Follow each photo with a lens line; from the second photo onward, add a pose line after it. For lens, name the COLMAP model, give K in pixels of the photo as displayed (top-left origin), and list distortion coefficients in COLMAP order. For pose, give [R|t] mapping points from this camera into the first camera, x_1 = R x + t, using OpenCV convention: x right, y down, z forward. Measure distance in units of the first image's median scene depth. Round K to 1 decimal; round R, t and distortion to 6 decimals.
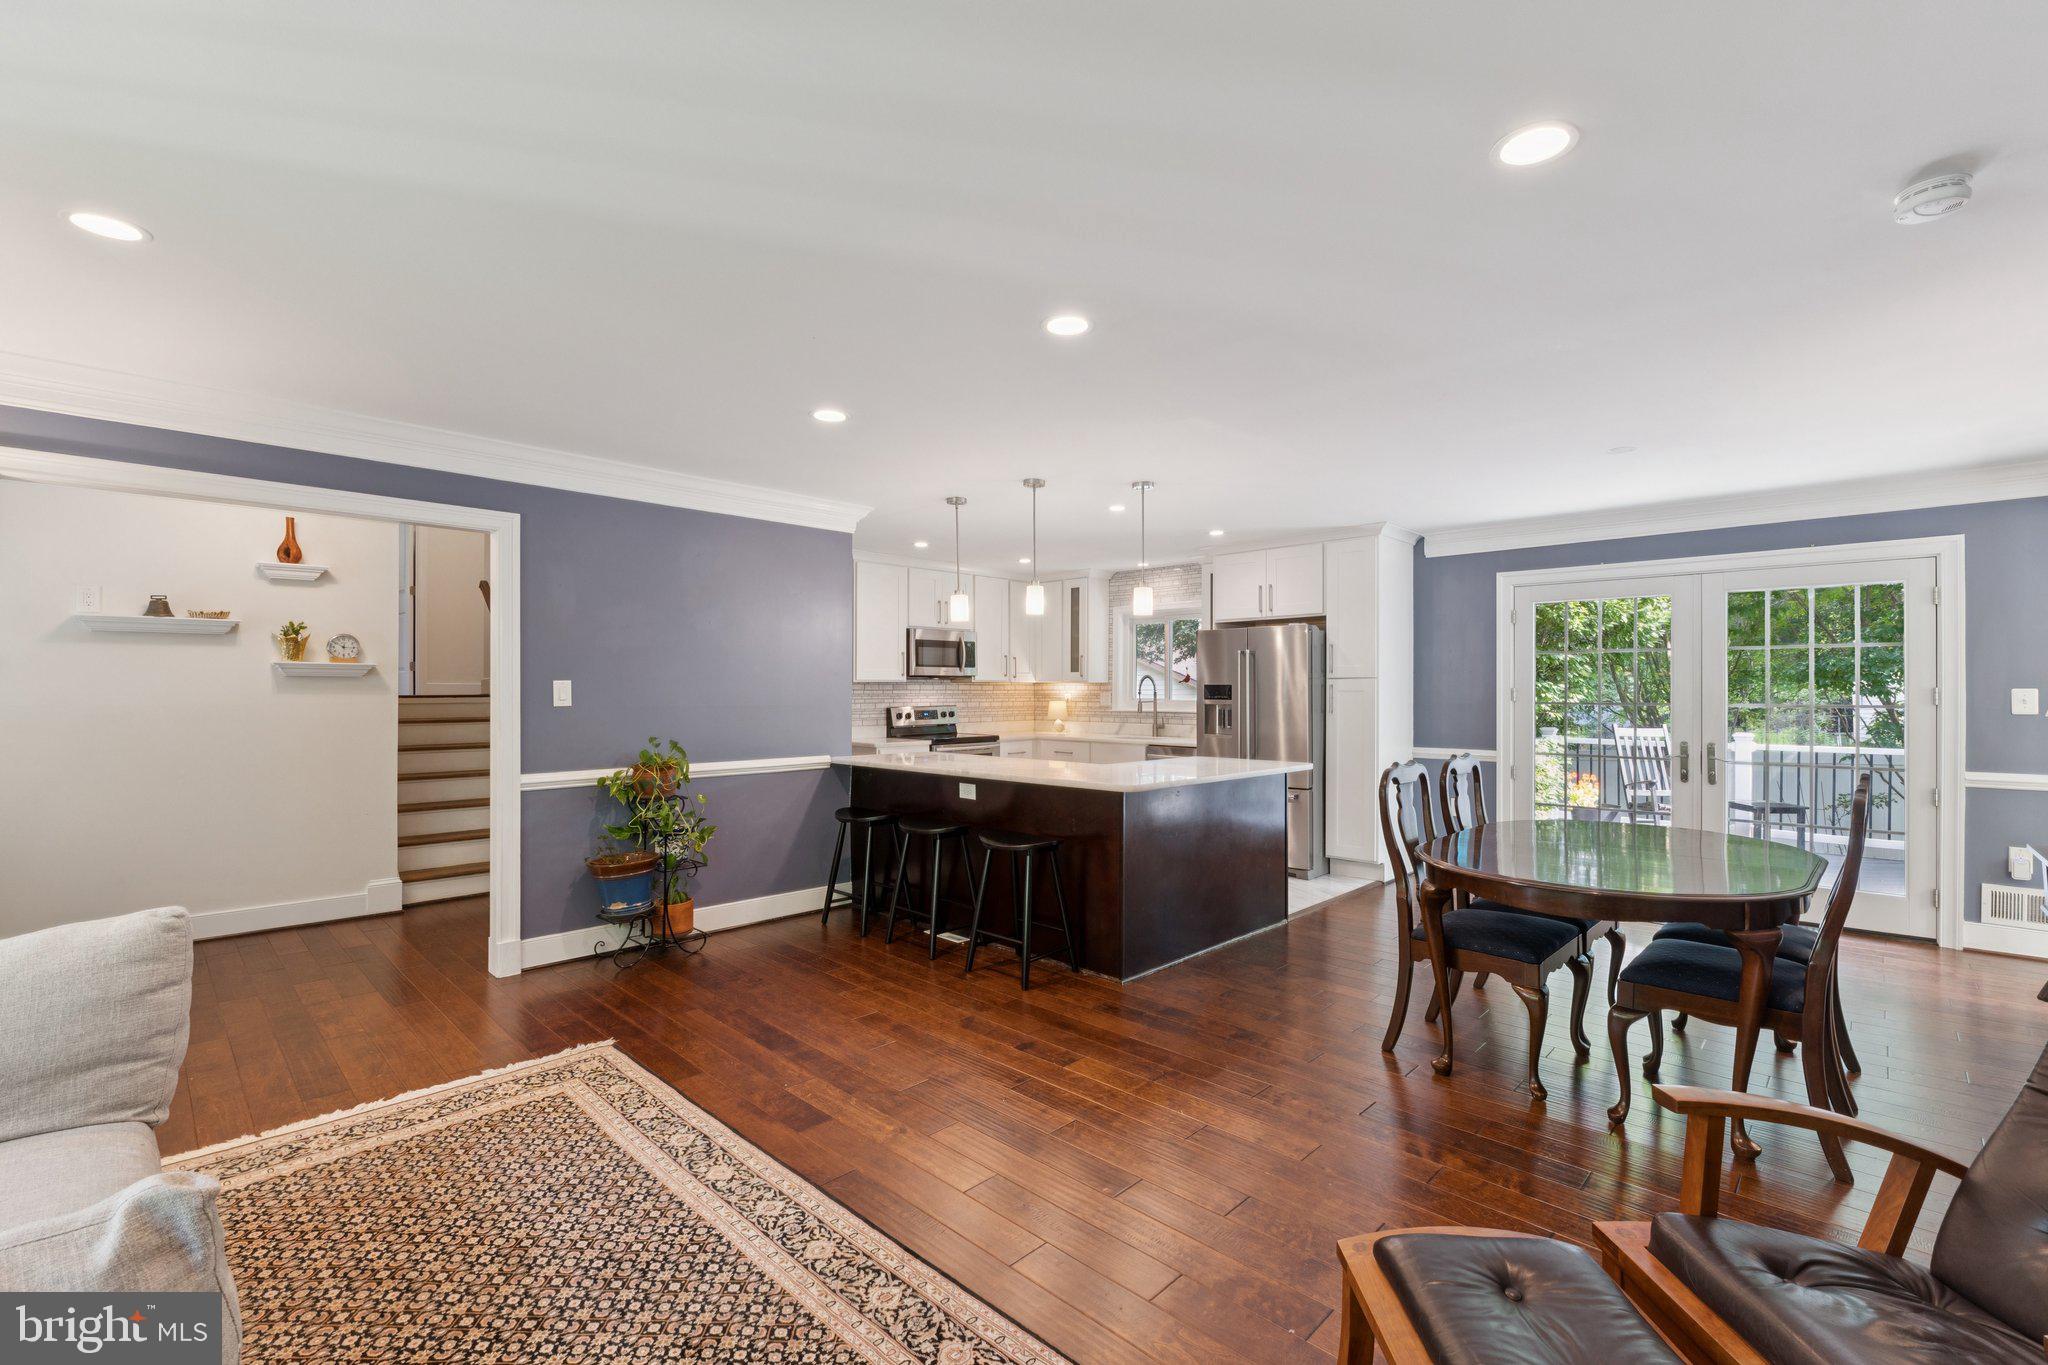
lens RADIAL K [[883.8, 0, 1026.4], [0, 883.8, 688.2], [0, 0, 1]] dist [-0.008308, 0.000256]
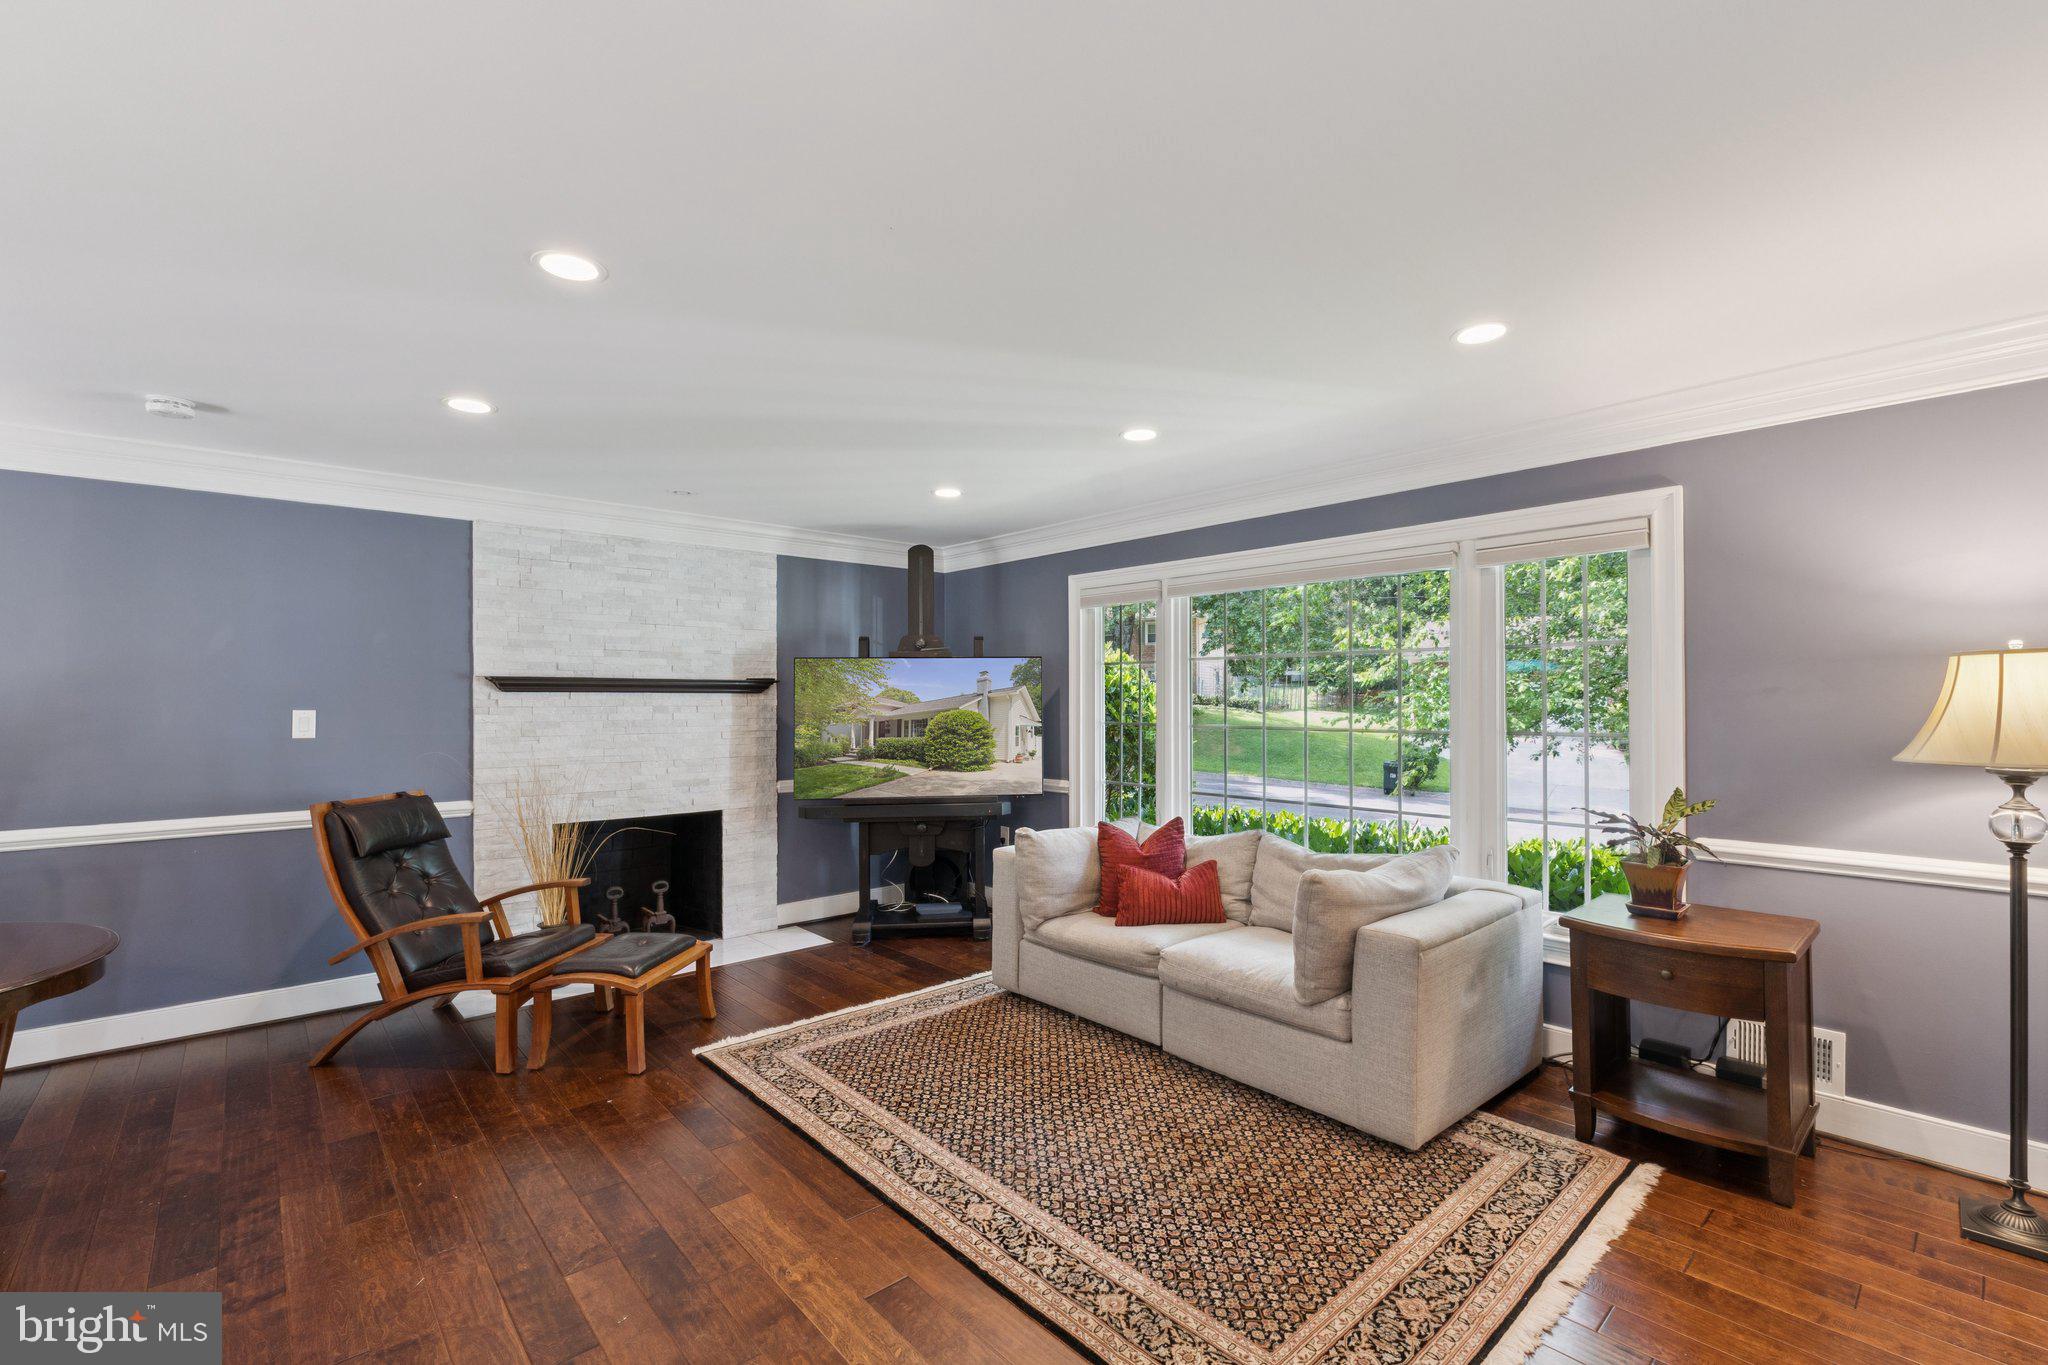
lens RADIAL K [[888.1, 0, 1018.0], [0, 888.1, 693.7], [0, 0, 1]] dist [-0.010779, -0.000071]
pose [[-0.997176, 0.001177, 0.075097, -0.230402], [0.000443, 0.999952, -0.009788, -0.014528], [-0.075105, -0.009727, -0.997128, 0.991056]]
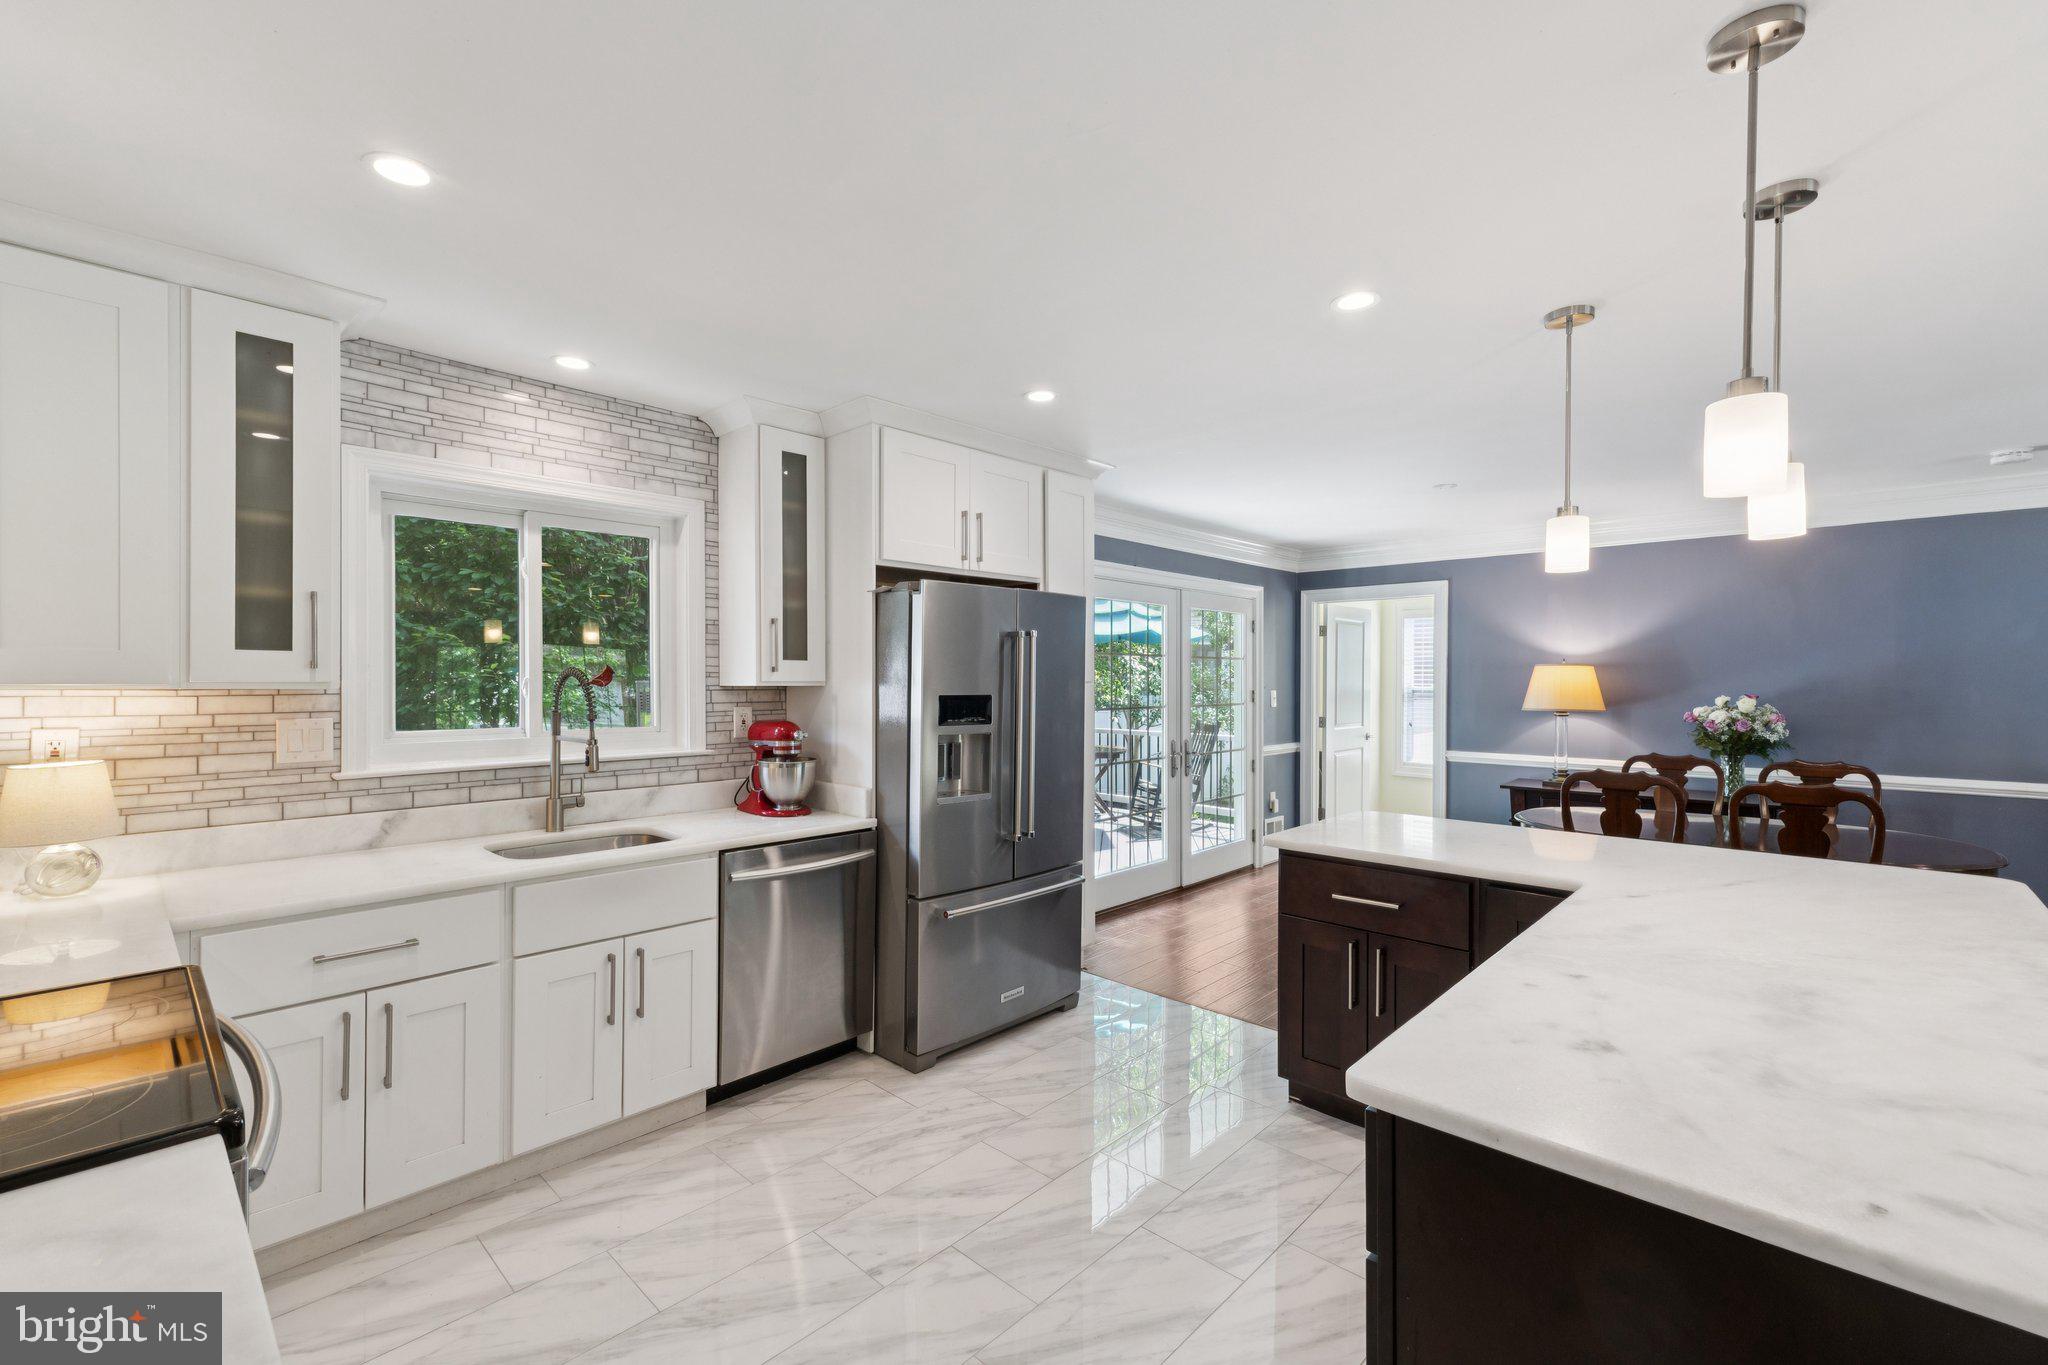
lens RADIAL K [[871.5, 0, 1026.8], [0, 871.5, 679.4], [0, 0, 1]] dist [0.009391, -0.000168]
pose [[-0.015859, -0.004044, 0.999866, -0.372366], [-0.006209, 0.999973, 0.003946, -0.020076], [-0.999855, -0.006146, -0.015884, 1.323378]]
